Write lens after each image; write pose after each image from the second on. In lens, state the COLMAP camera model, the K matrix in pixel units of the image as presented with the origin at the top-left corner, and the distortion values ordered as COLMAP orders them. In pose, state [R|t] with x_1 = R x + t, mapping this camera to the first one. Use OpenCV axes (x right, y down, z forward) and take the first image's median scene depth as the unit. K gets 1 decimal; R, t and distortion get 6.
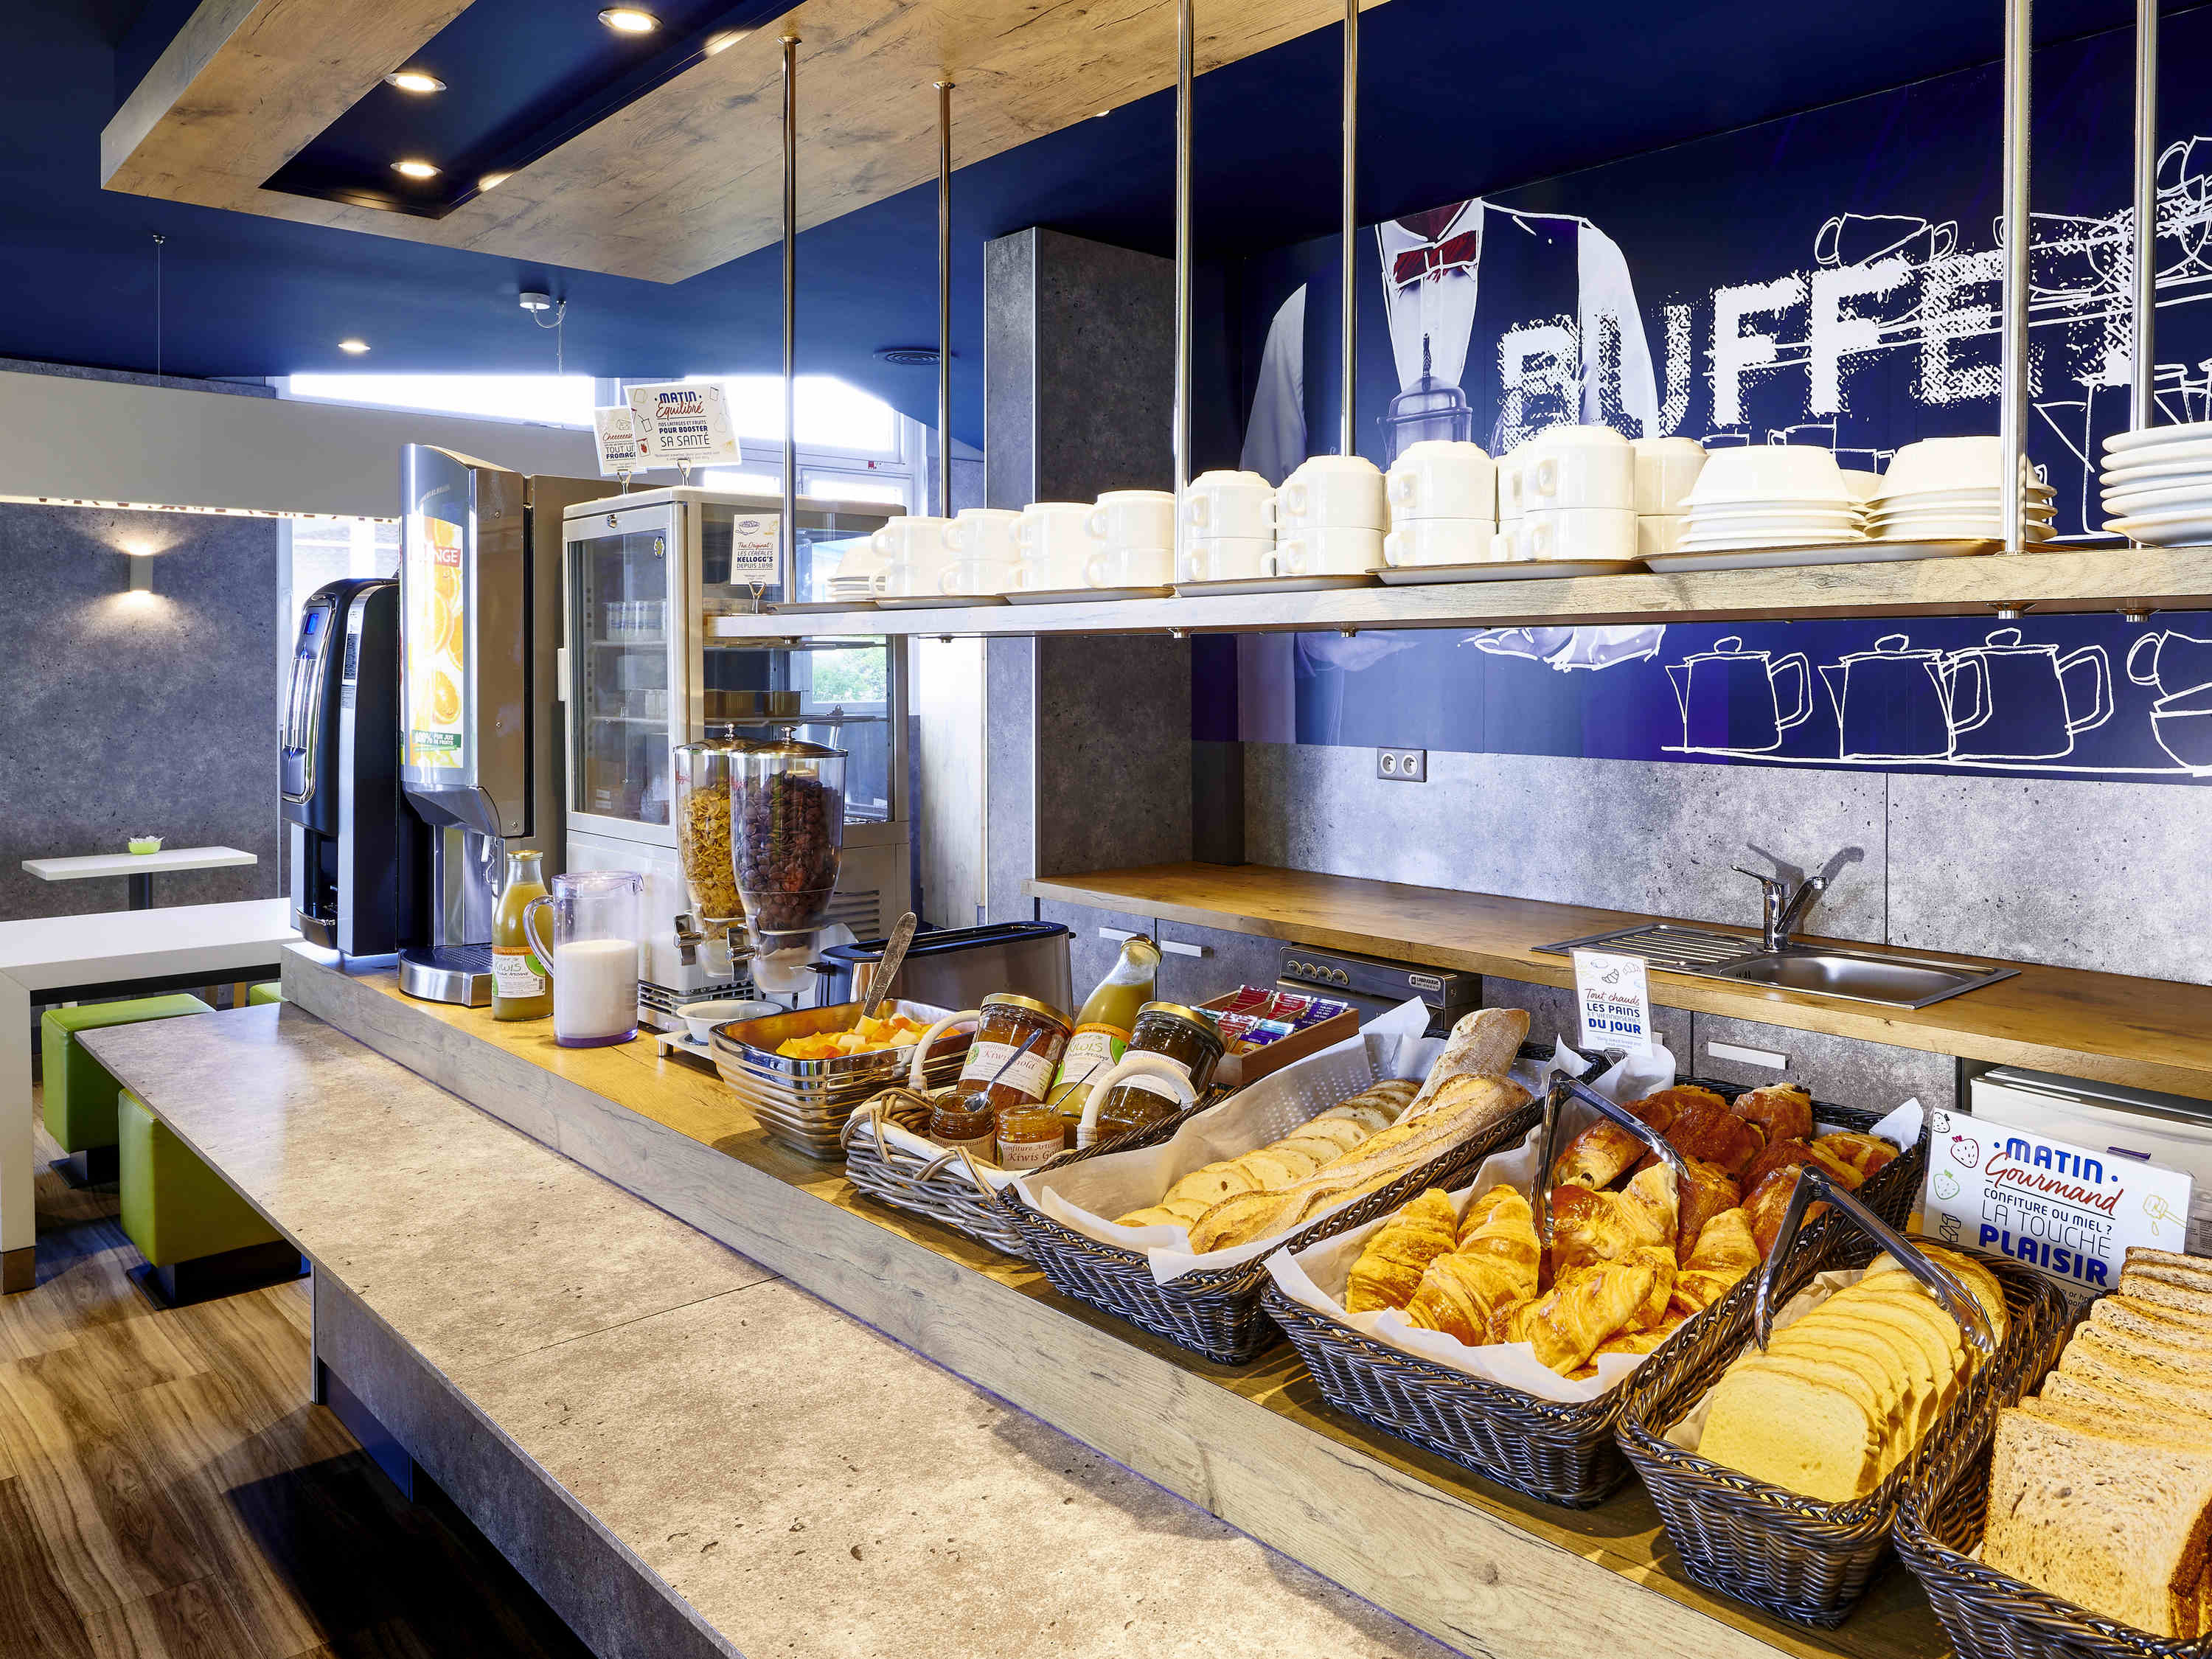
lens RADIAL K [[1648.0, 0, 1368.3], [0, 1648.0, 668.3], [0, 0, 1]] dist [0.004157, -0.006481]
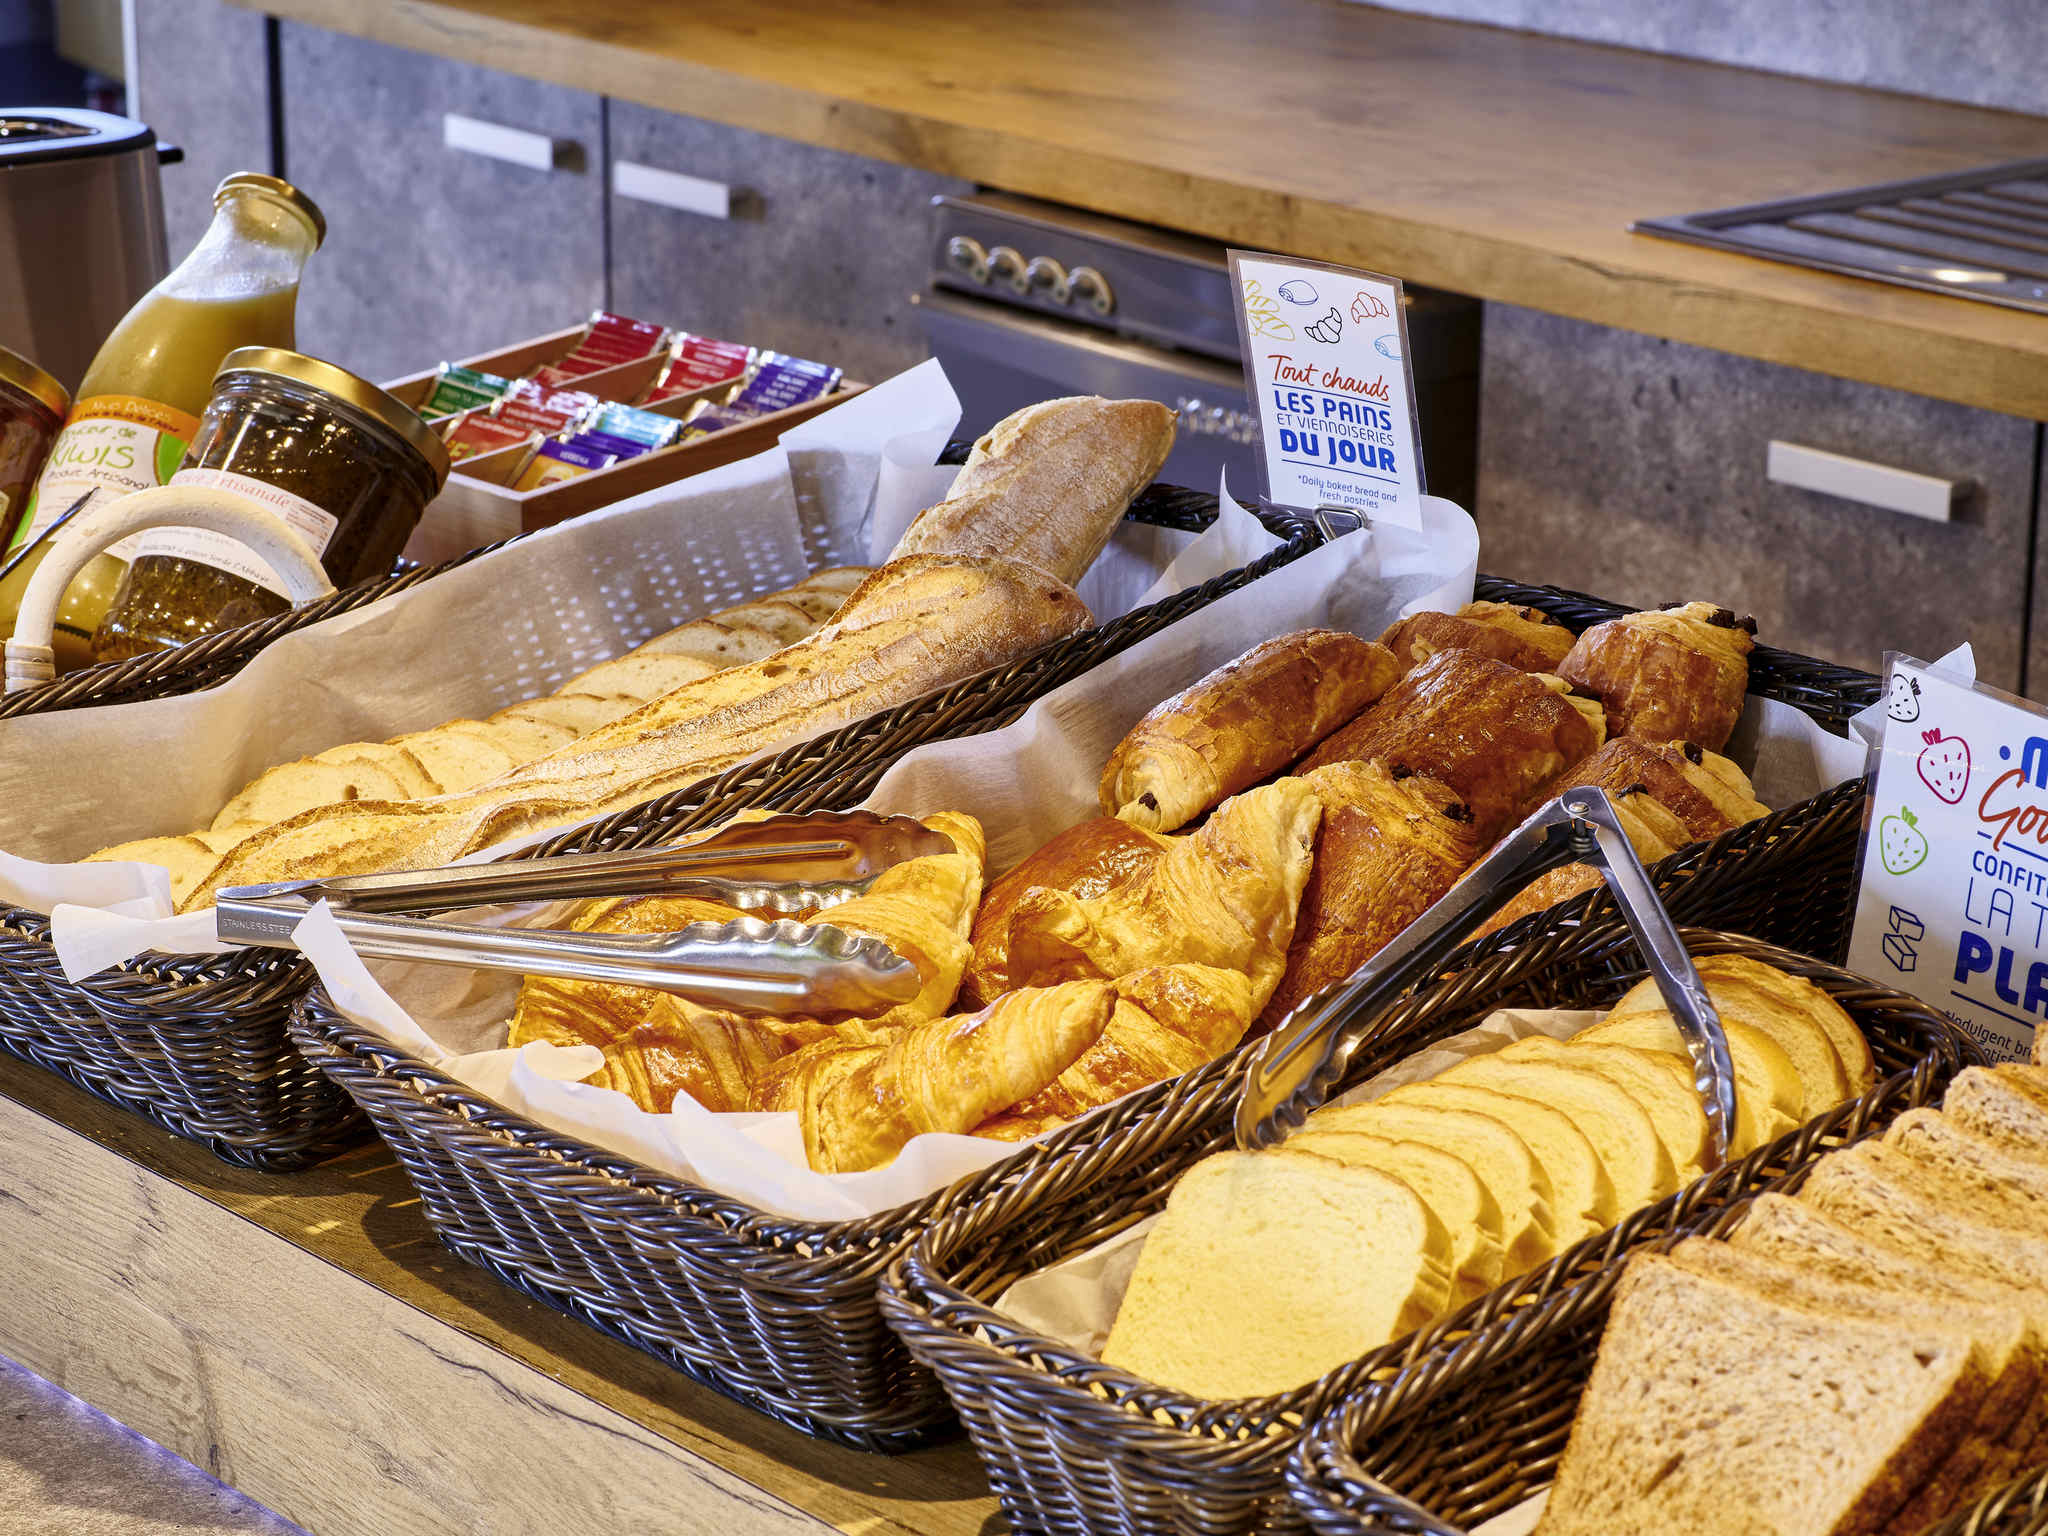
lens RADIAL K [[5734.3, 0, 1022.8], [0, 5734.3, 738.5], [0, 0, 1]] dist [0.309034, 0.228273]
pose [[0.992889, 0.040652, -0.111883, 0.162287], [-0.009742, 0.964477, 0.263988, -0.054699], [0.118641, -0.261021, 0.958015, -0.238903]]
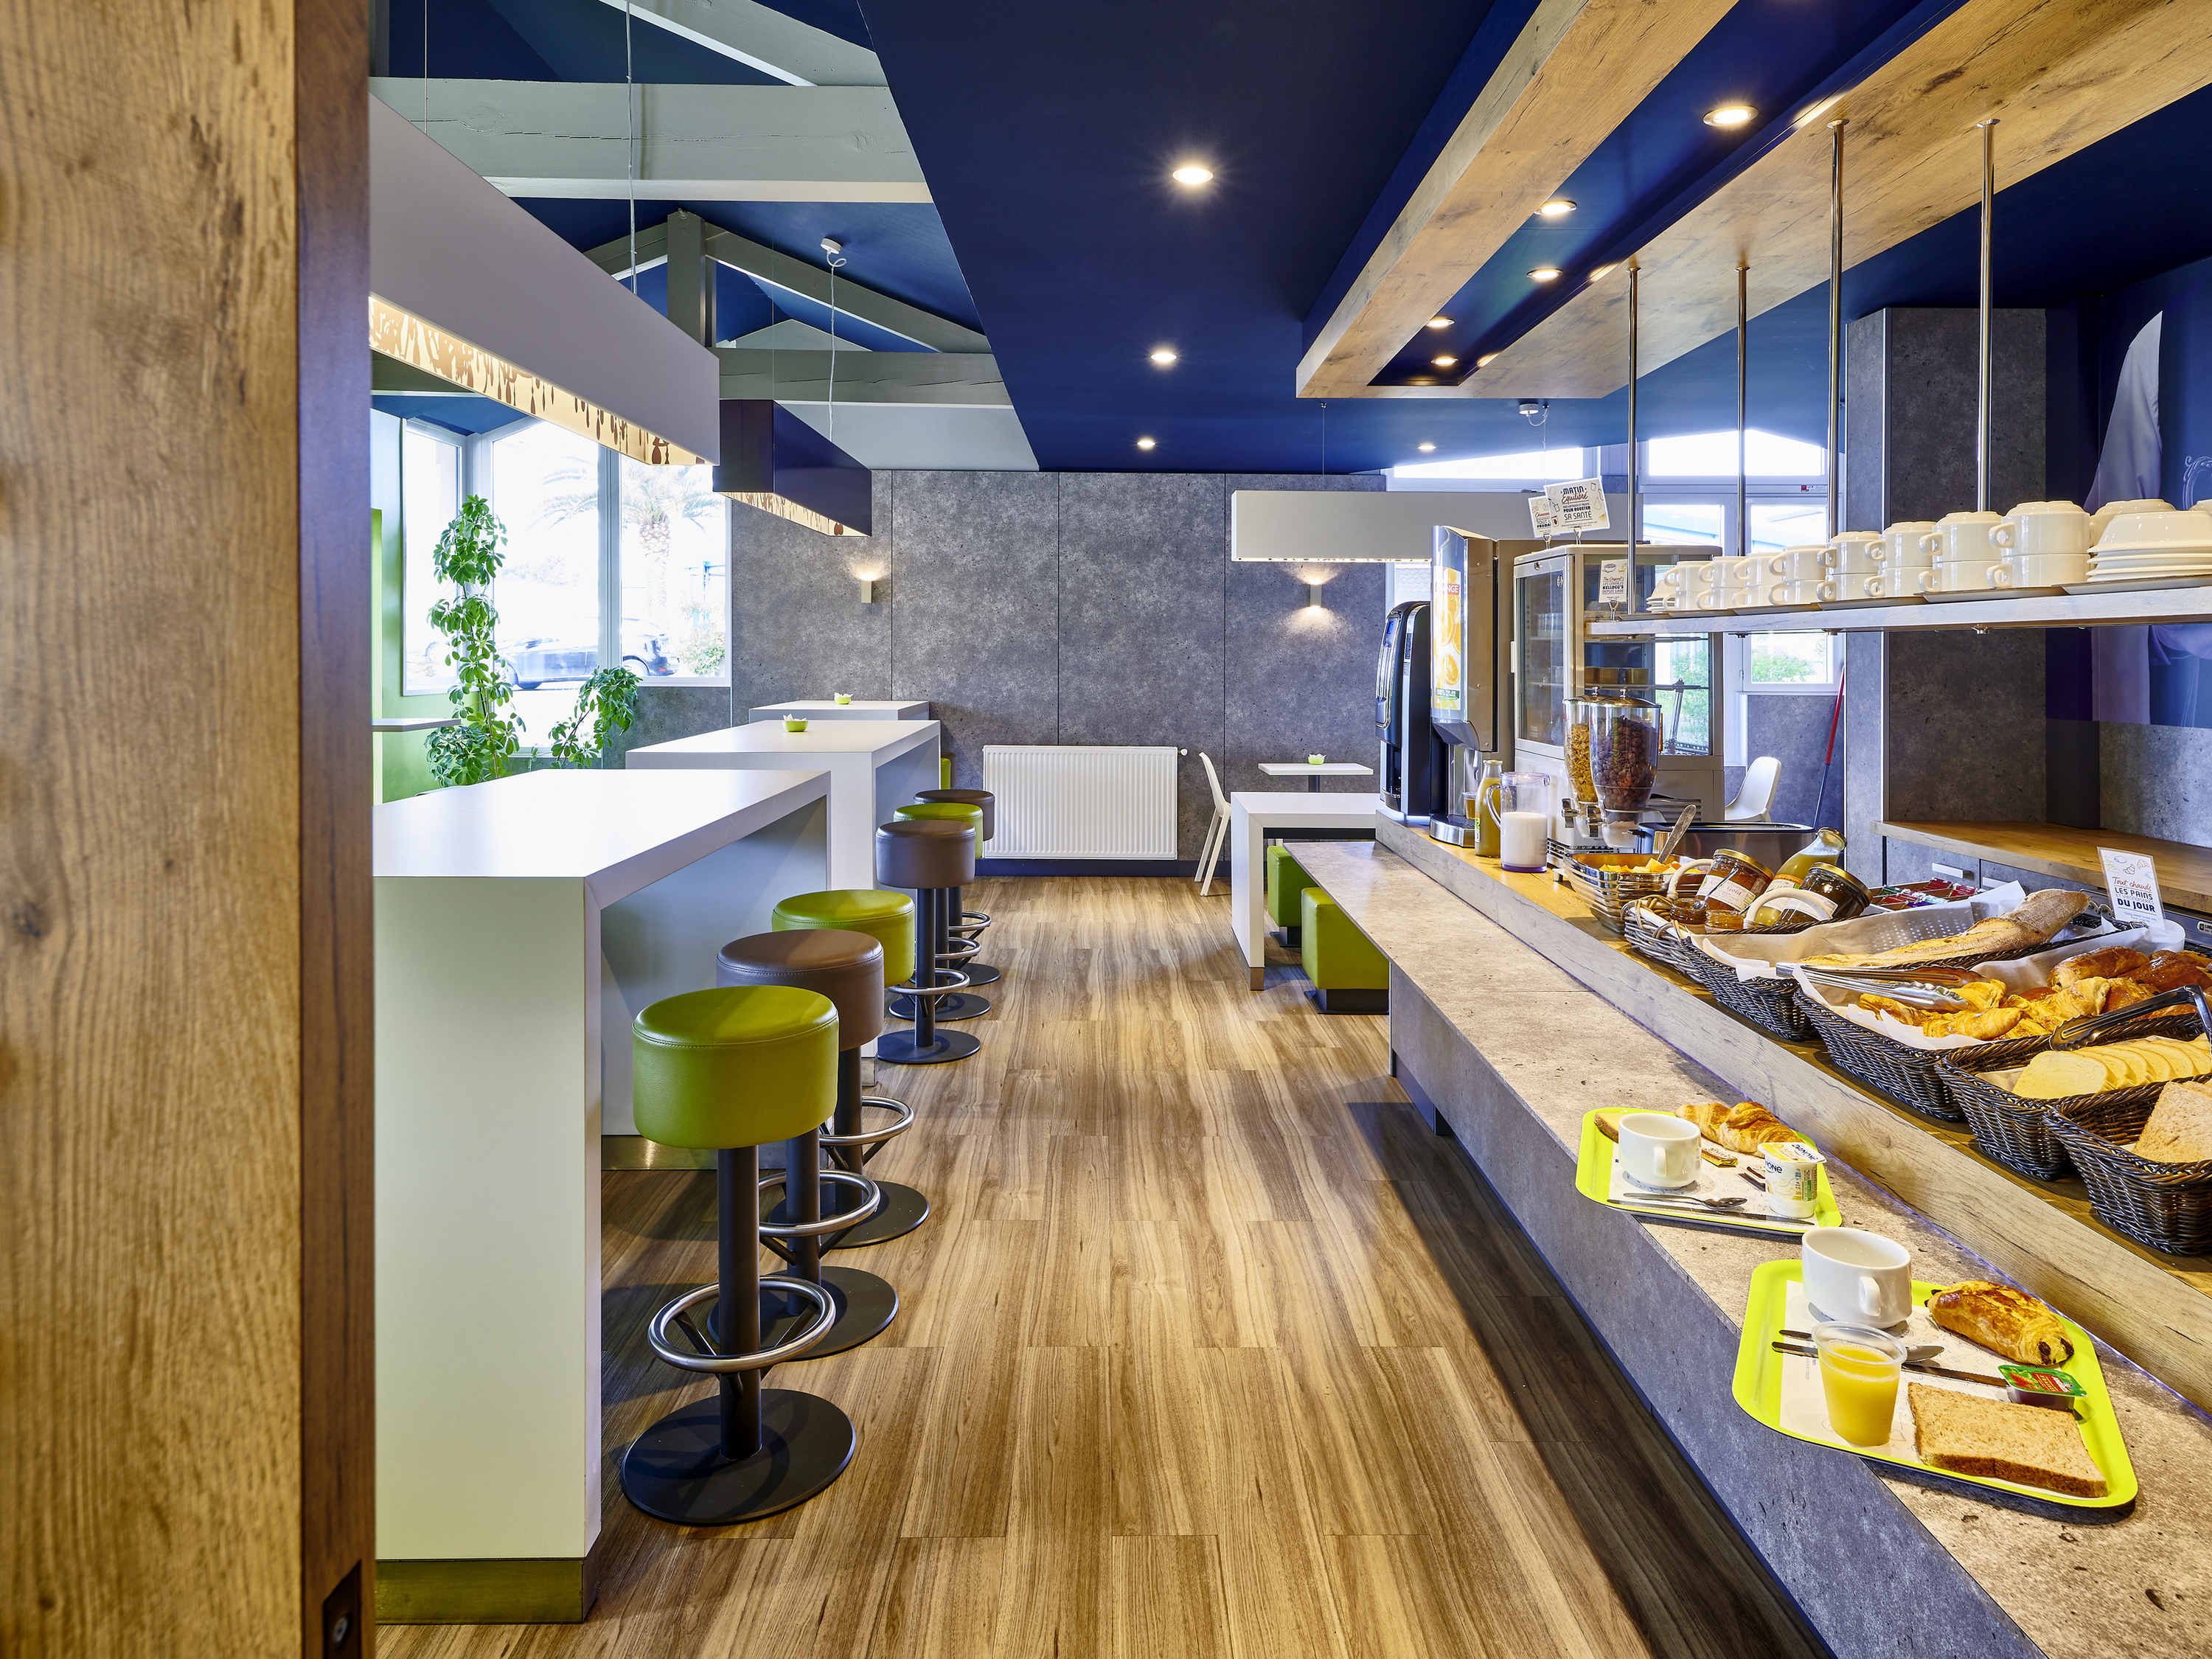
lens RADIAL K [[1365.5, 0, 1106.6], [0, 1365.5, 661.1], [0, 0, 1]] dist [0.008709, 0.000110]
pose [[0.700888, 0.008489, -0.713221, 0.261140], [-0.005471, 0.999964, 0.006526, 0.001415], [0.713251, -0.000672, 0.700909, -0.333705]]
